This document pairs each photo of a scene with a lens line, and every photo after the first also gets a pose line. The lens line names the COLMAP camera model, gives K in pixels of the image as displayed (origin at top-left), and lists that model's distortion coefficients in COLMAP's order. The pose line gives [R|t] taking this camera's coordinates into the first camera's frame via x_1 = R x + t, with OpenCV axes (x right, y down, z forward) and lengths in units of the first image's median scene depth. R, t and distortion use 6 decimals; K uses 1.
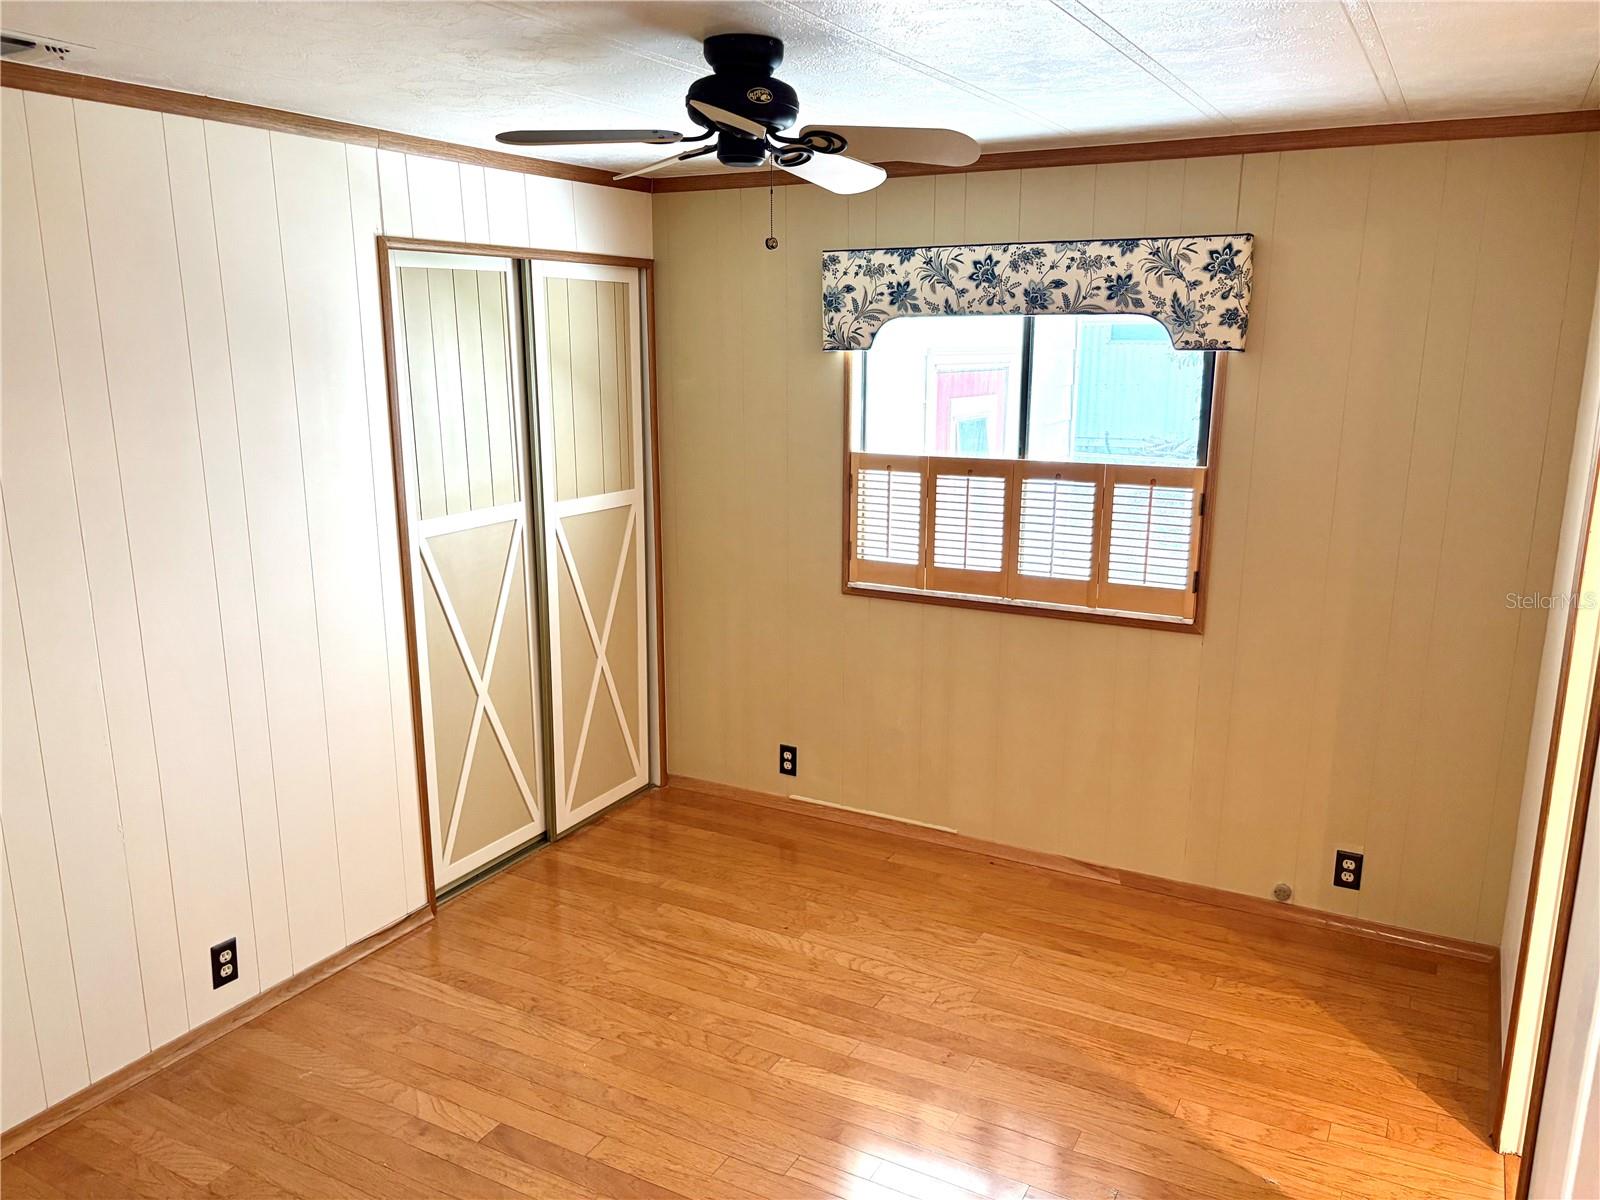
lens RADIAL K [[1190.1, 0, 798.8], [0, 1190.1, 606.1], [0, 0, 1]] dist [0.009065, 0.005790]
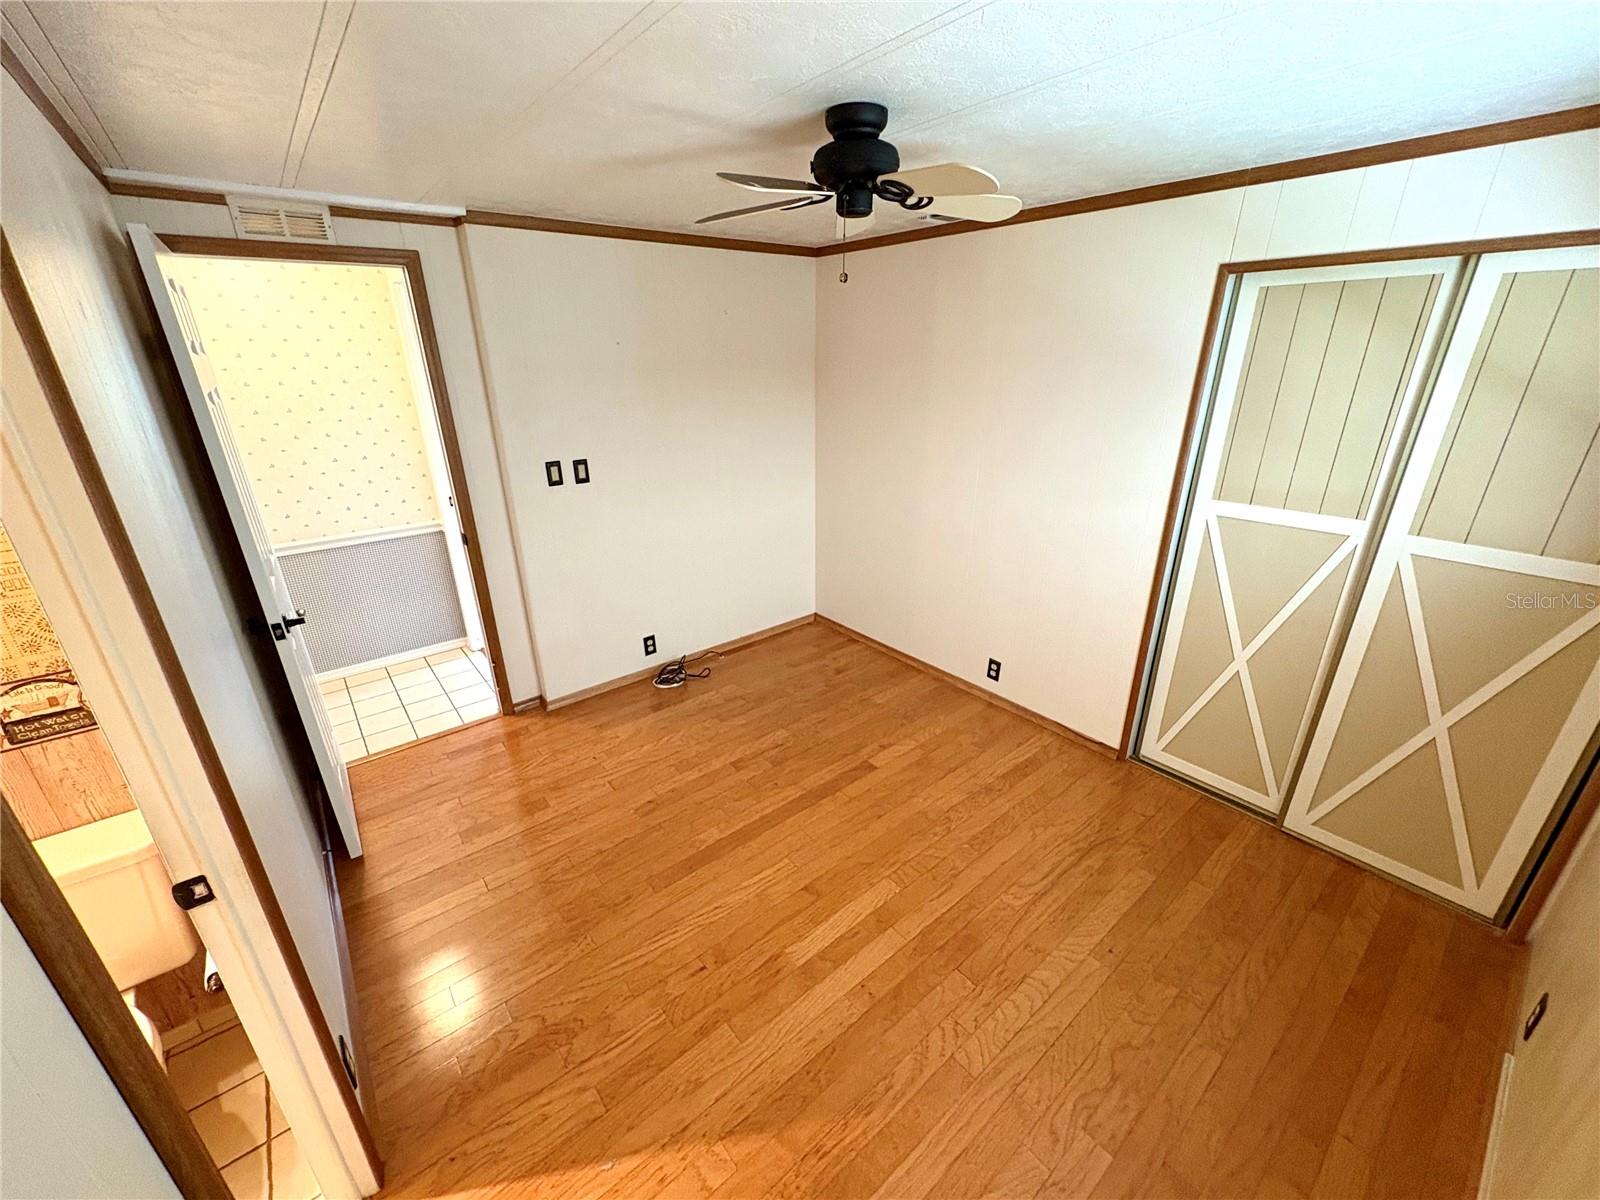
lens RADIAL K [[637.7, 0, 795.8], [0, 637.7, 597.8], [0, 0, 1]] dist [0.001747, 0.000143]
pose [[-0.369969, 0.344631, -0.862759, 0.507199], [-0.198824, 0.877766, 0.435885, -0.202475], [0.907520, 0.332801, -0.256225, 0.873681]]
